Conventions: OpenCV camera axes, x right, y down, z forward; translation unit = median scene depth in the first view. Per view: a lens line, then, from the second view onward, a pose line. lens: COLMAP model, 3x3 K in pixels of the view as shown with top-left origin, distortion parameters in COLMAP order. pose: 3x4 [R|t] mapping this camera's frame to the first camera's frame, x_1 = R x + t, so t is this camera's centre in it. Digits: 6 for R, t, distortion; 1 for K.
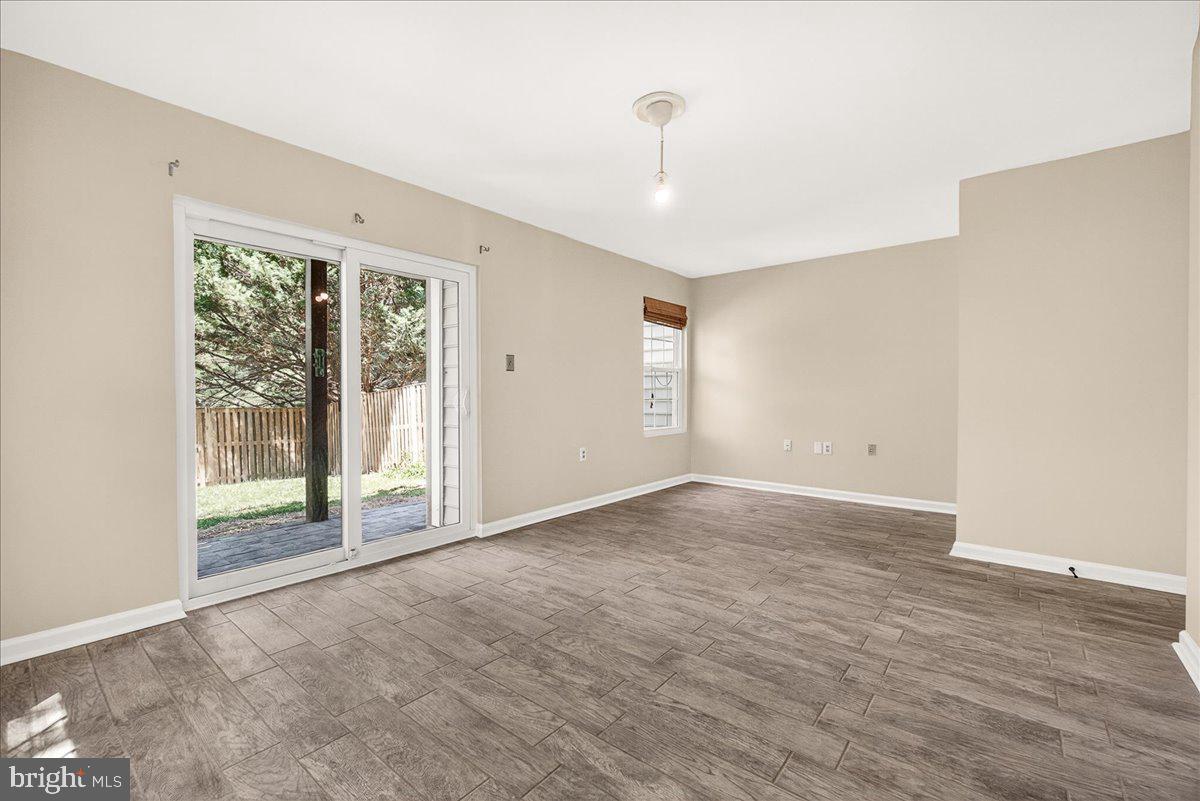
lens RADIAL K [[512.2, 0, 599.5], [0, 512.2, 401.6], [0, 0, 1]] dist [-0.003959, 0.000901]
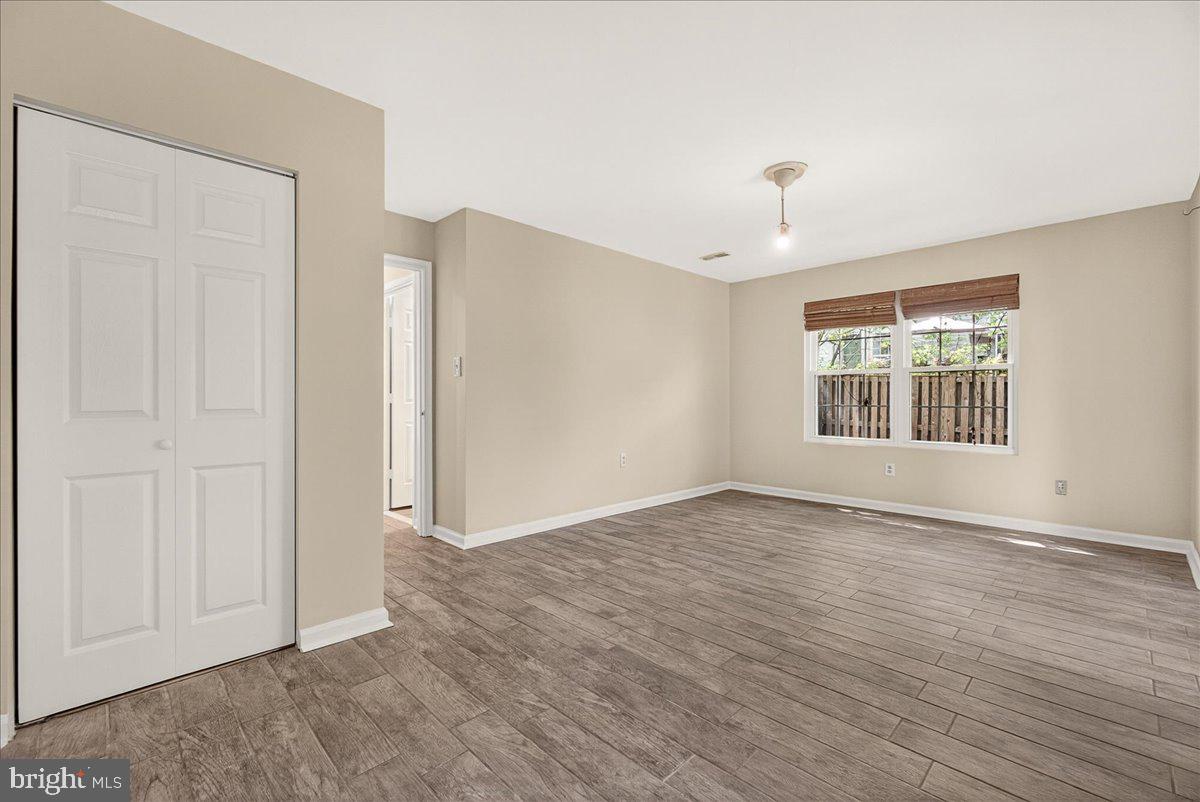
lens RADIAL K [[512.2, 0, 600.3], [0, 512.2, 401.3], [0, 0, 1]] dist [-0.003959, 0.000901]
pose [[-0.994833, 0.001478, 0.101514, 0.375959], [0.003679, 0.999762, 0.021498, -0.033644], [-0.101458, 0.021760, -0.994602, 1.957101]]
